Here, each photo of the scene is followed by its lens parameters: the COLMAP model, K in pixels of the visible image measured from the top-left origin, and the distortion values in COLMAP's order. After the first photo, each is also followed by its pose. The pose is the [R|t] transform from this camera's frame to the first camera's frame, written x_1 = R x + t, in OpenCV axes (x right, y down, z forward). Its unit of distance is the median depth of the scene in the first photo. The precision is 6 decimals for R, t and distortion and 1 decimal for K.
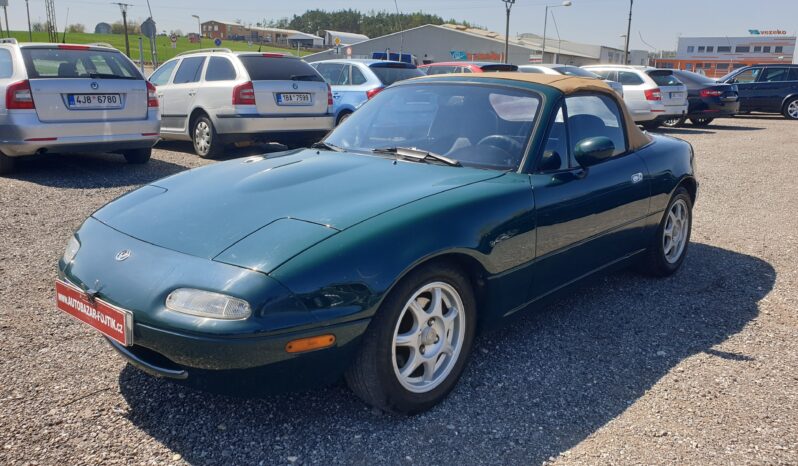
lens RADIAL K [[617.5, 0, 415.5], [0, 617.5, 234.0], [0, 0, 1]] dist [0.003476, 0.012135]
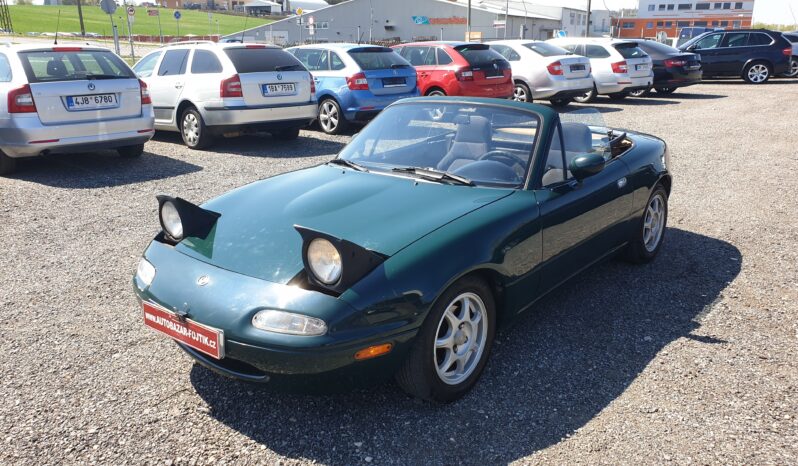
lens RADIAL K [[612.2, 0, 399.0], [0, 612.2, 233.0], [0, 0, 1]] dist [0.001957, 0.003999]
pose [[0.999184, -0.033537, 0.022509, -0.090992], [0.032391, 0.998249, 0.049503, -0.077721], [-0.024129, -0.048734, 0.998520, -0.135226]]
